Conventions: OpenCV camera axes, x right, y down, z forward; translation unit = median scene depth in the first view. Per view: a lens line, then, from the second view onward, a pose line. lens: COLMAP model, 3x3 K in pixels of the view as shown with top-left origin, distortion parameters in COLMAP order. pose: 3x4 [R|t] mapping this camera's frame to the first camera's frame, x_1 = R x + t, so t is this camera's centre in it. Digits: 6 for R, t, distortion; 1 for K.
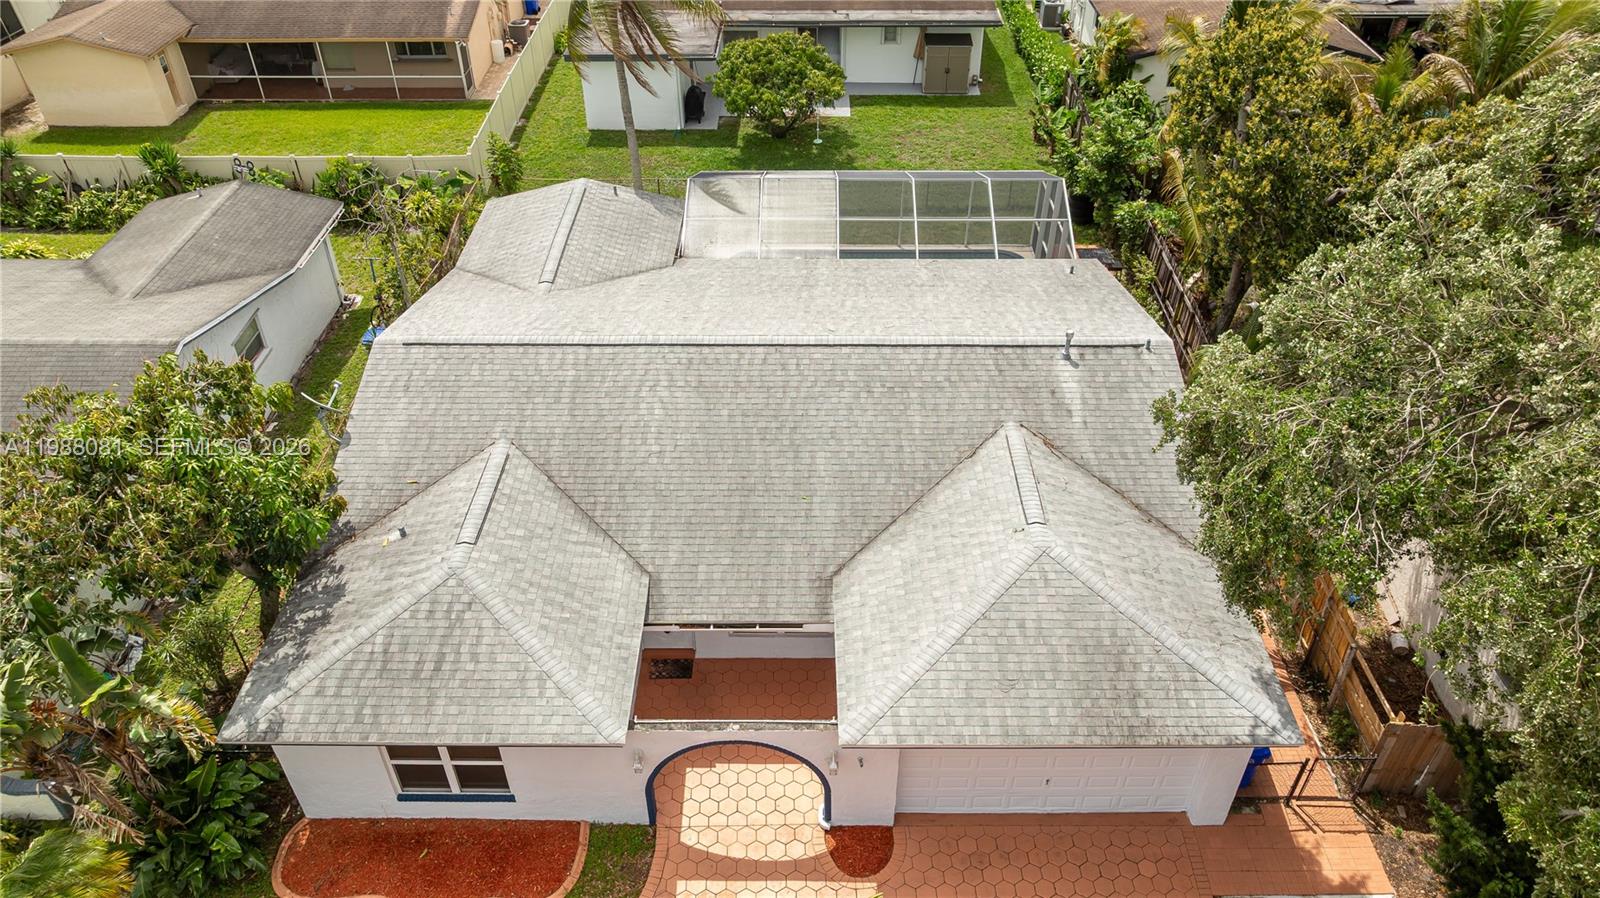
lens RADIAL K [[1127.7, 0, 798.9], [0, 1127.7, 446.9], [0, 0, 1]] dist [-0.039169, 0.035690]
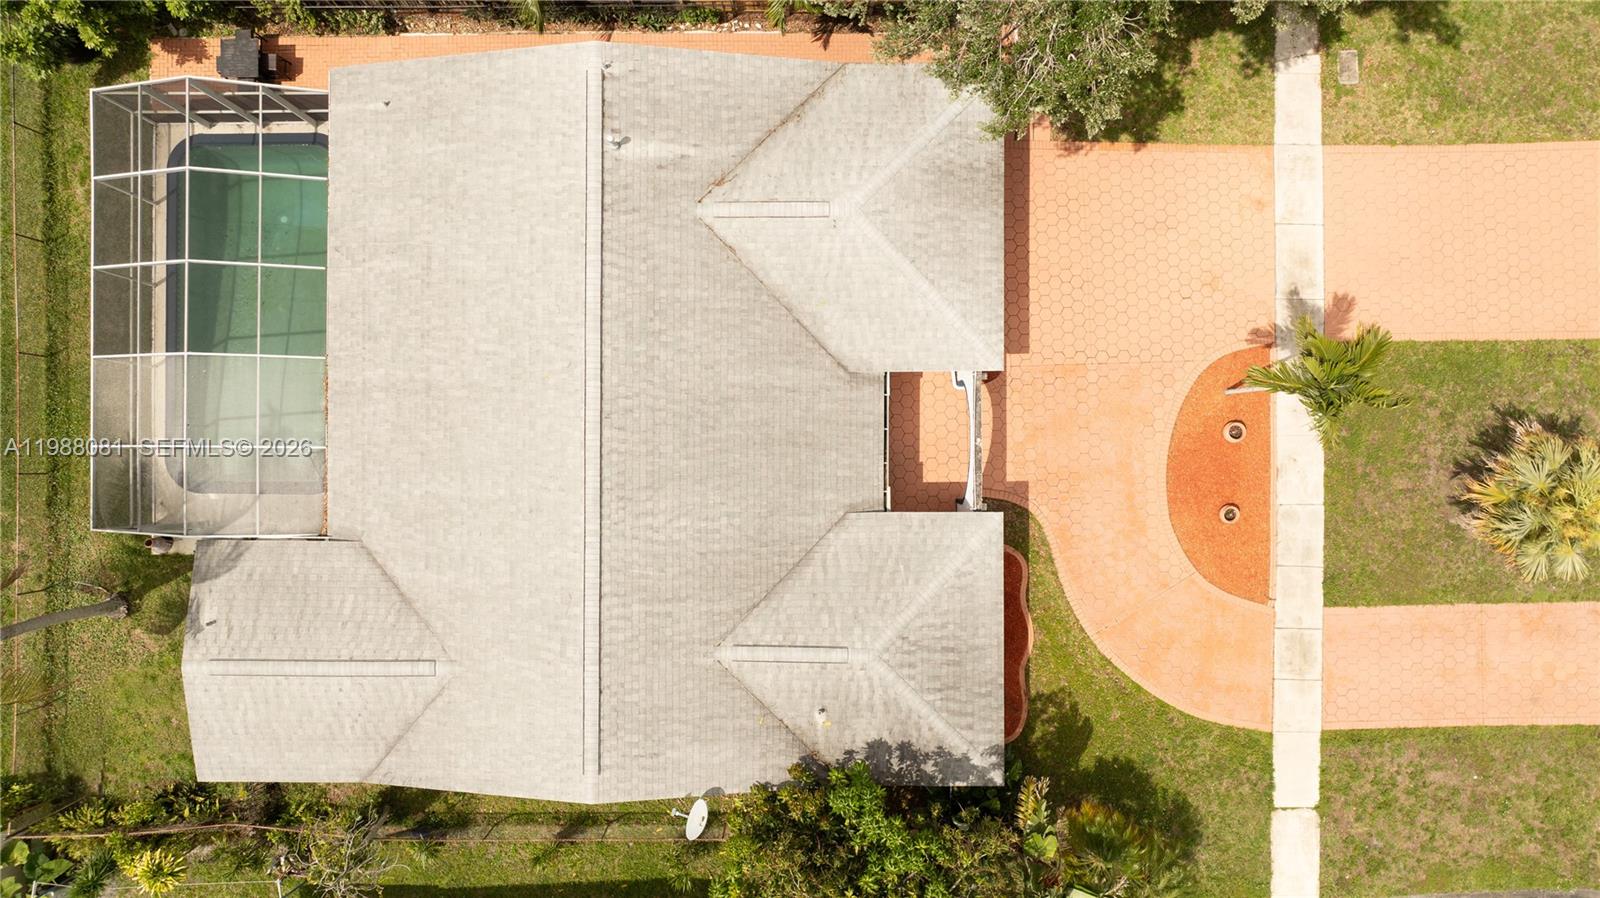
lens RADIAL K [[1127.7, 0, 800.1], [0, 1127.7, 448.4], [0, 0, 1]] dist [-0.039169, 0.035690]
pose [[-0.005557, -0.999967, 0.005891, -0.062113], [0.616899, 0.001208, 0.787041, -0.891046], [-0.787023, 0.008008, 0.616872, 0.227777]]
